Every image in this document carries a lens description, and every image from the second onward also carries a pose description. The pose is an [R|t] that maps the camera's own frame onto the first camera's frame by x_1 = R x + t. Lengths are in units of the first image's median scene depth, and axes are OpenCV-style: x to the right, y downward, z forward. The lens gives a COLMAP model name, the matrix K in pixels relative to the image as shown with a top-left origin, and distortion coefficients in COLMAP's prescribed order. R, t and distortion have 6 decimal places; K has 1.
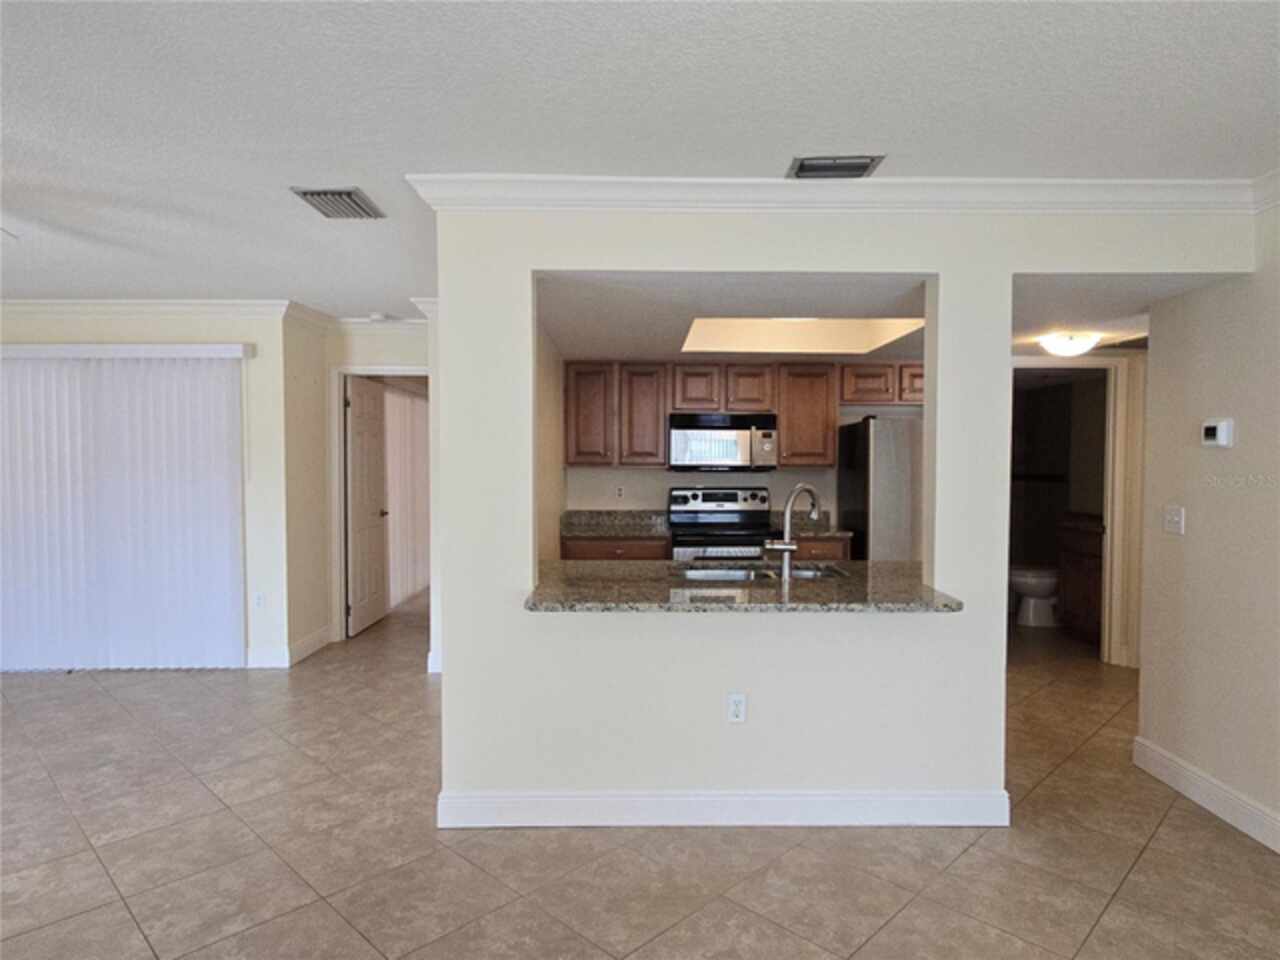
lens RADIAL K [[761.9, 0, 640.0], [0, 761.9, 480.0], [0, 0, 1]] dist [-0.001476, 0.000138]
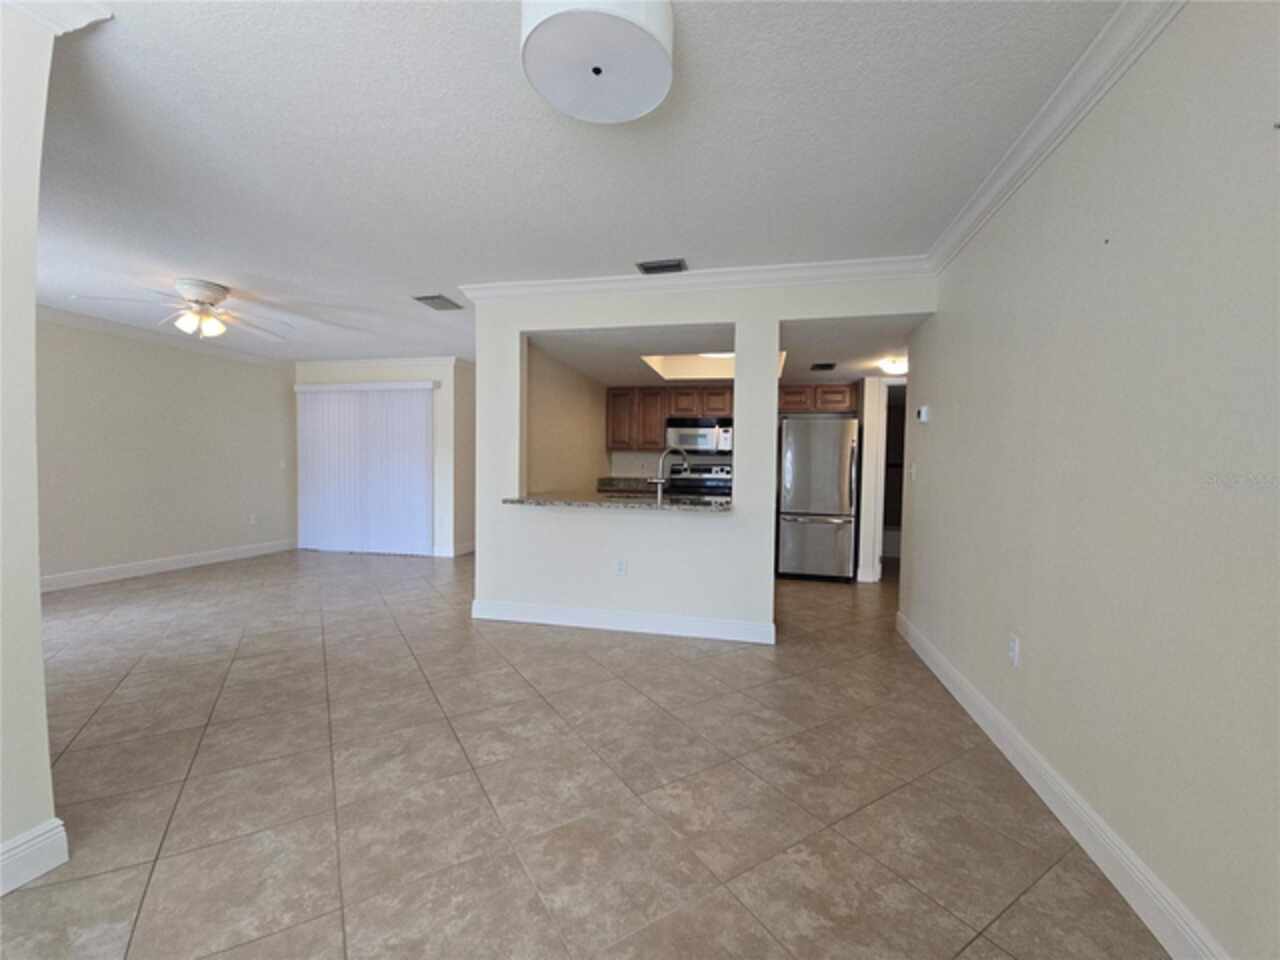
lens RADIAL K [[521.1, 0, 638.7], [0, 521.1, 481.7], [0, 0, 1]] dist [0.000430, 0.000011]
pose [[0.972933, 0.020929, -0.230138, 0.253408], [-0.021395, 0.999771, 0.000470, 0.053670], [0.230095, 0.004466, 0.973158, -0.116890]]
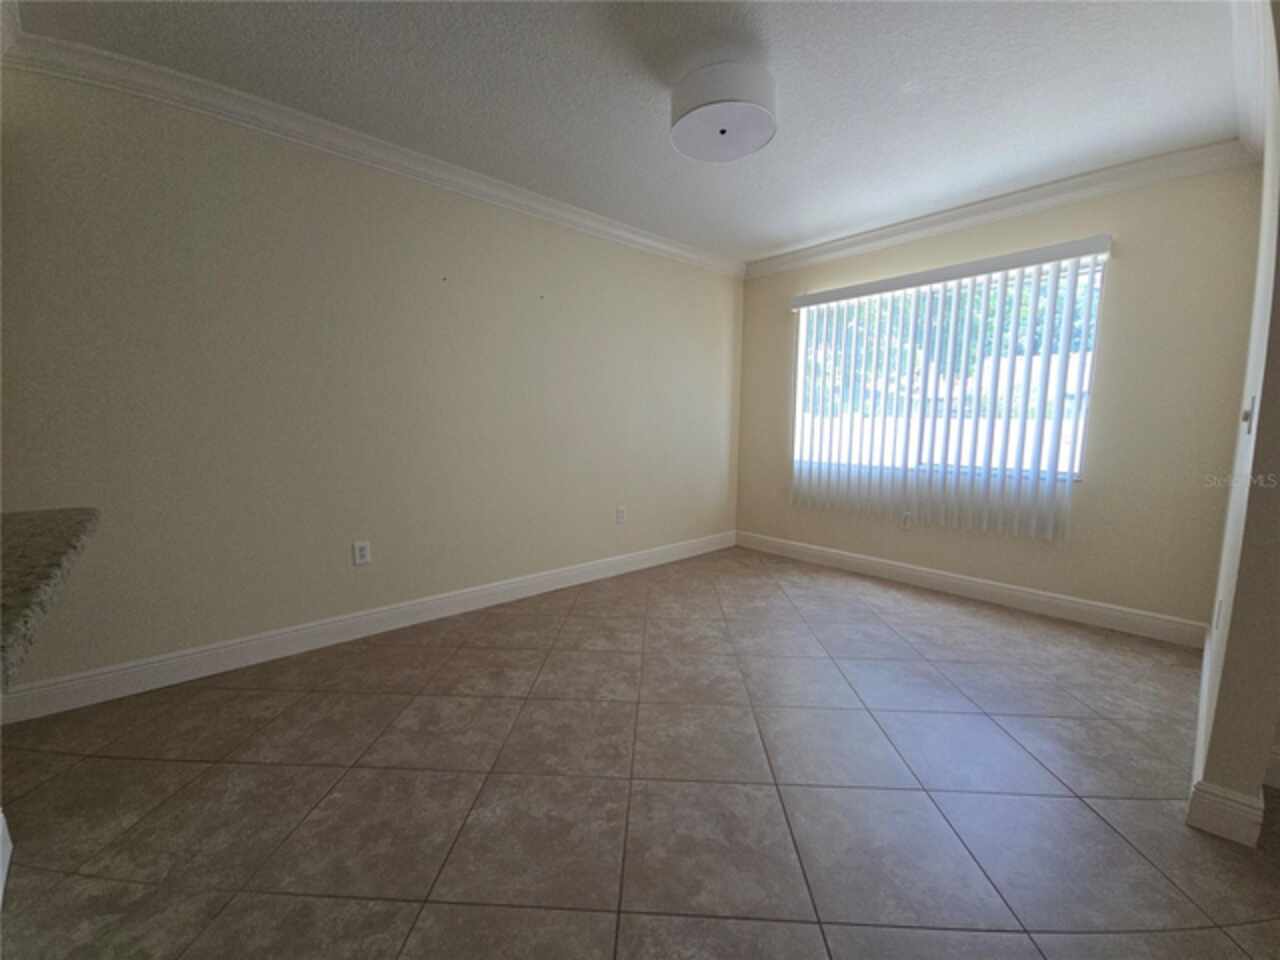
lens RADIAL K [[521.1, 0, 638.7], [0, 521.1, 481.7], [0, 0, 1]] dist [0.000430, 0.000011]
pose [[-0.669802, -0.089554, 0.737120, -0.107227], [0.009664, 0.991565, 0.129248, 0.045478], [-0.742477, 0.093694, -0.663287, 0.479730]]
